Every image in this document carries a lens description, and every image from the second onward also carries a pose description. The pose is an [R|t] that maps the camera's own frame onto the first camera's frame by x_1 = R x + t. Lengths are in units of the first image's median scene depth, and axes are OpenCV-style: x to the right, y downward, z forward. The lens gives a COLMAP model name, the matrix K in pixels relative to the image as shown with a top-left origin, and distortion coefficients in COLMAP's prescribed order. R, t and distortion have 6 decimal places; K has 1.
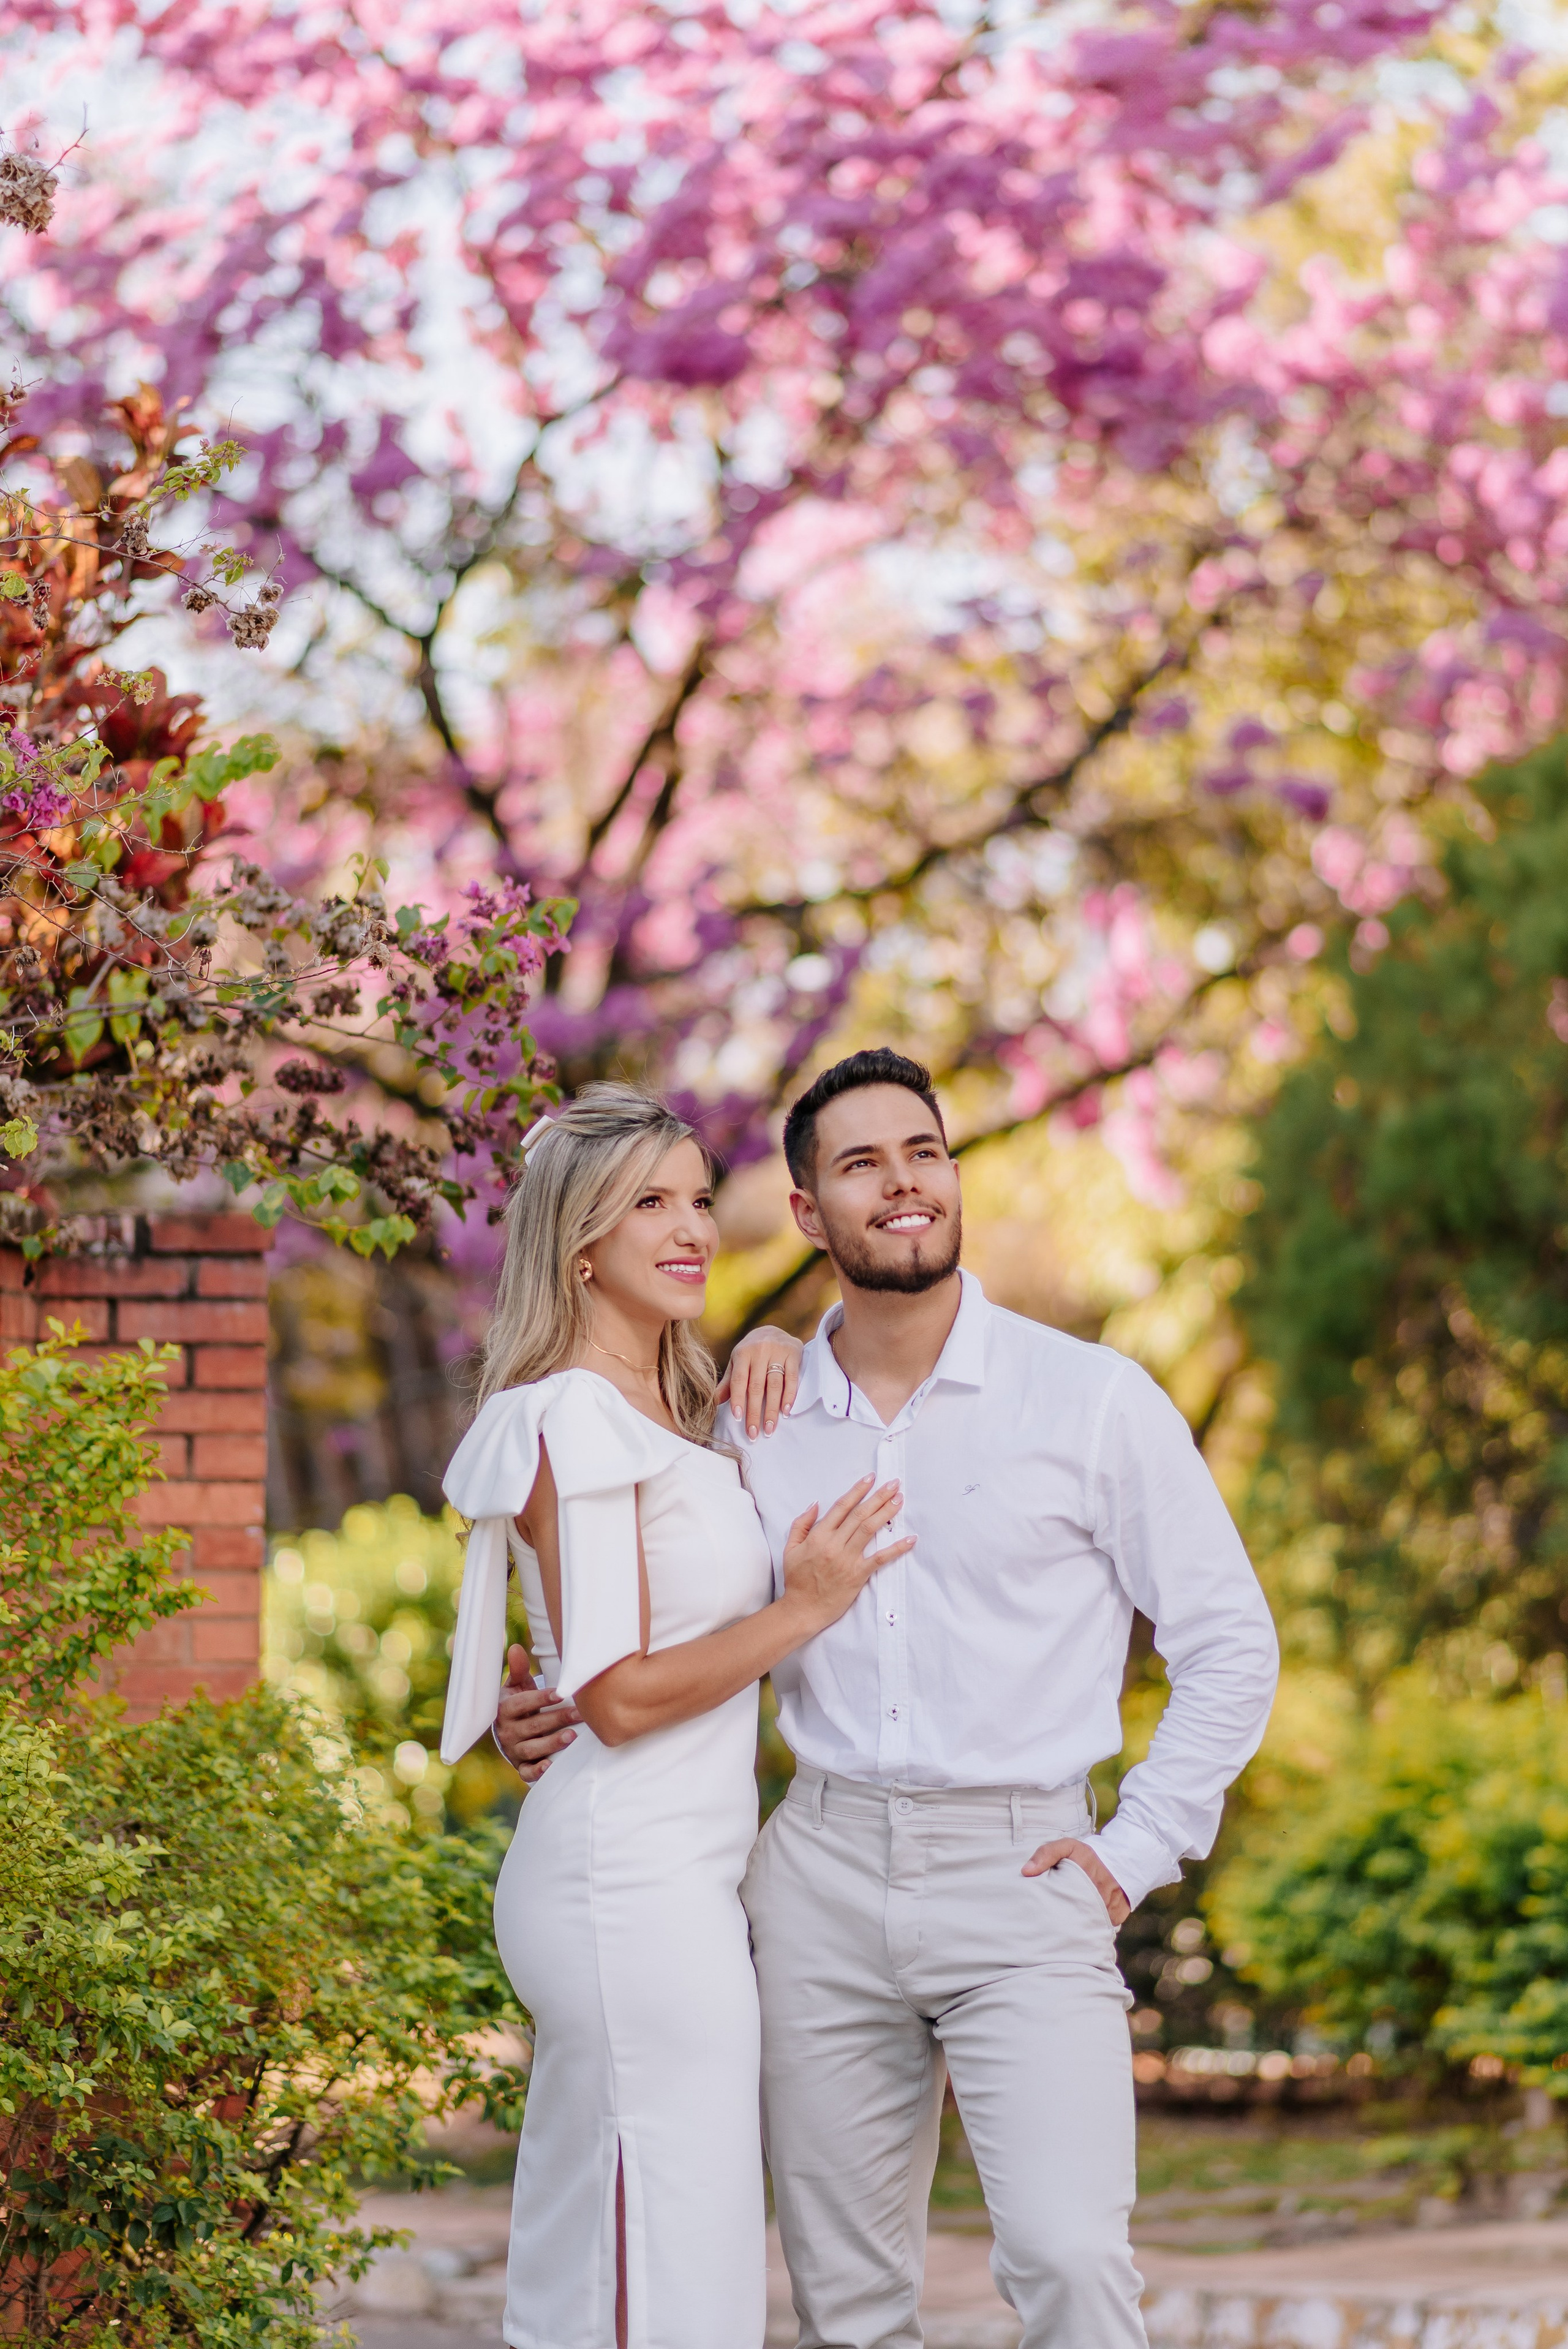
lens RADIAL K [[5895.5, 0, 785.5], [0, 5895.5, 1177.4], [0, 0, 1]] dist [0.055727, -1.025198]
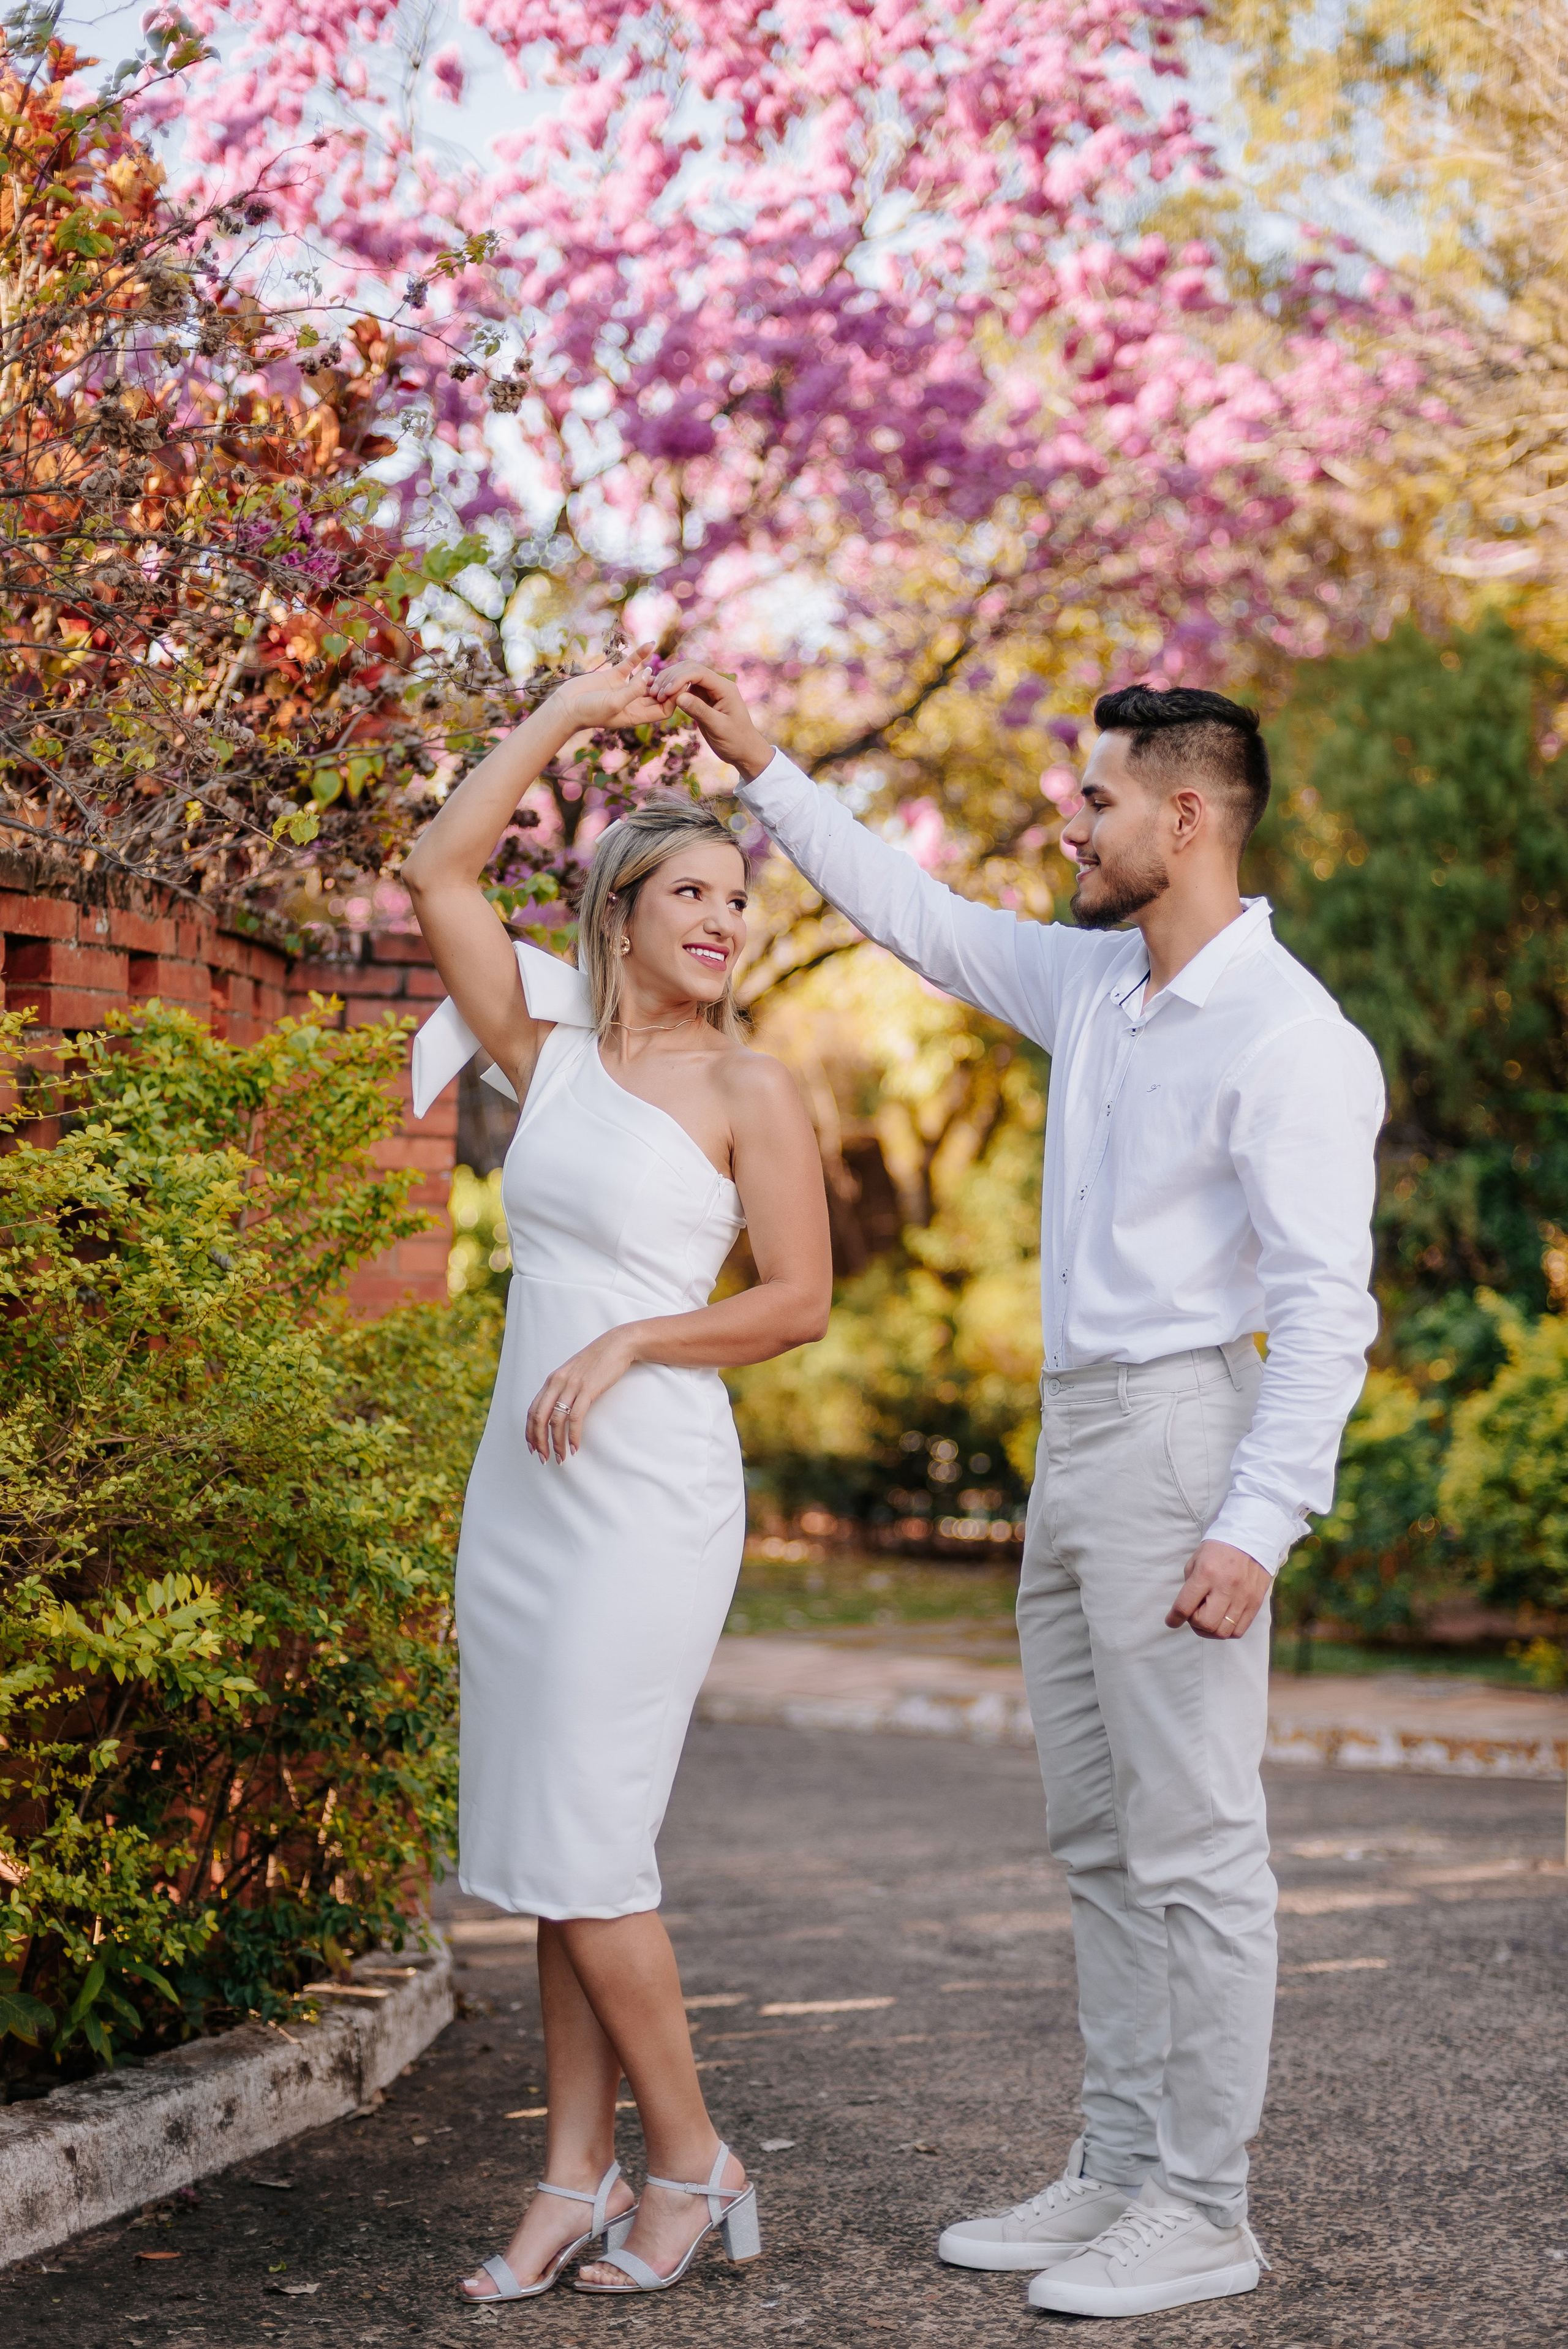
lens RADIAL K [[3335.6, 0, 783.5], [0, 3335.6, 1166.1], [0, 0, 1]] dist [-0.001012, -0.008695]
pose [[0.998833, 0.023269, 0.042331, -0.055169], [-0.025337, 0.998478, 0.048991, 0.023090], [-0.041127, -0.050007, 0.997902, 0.300339]]
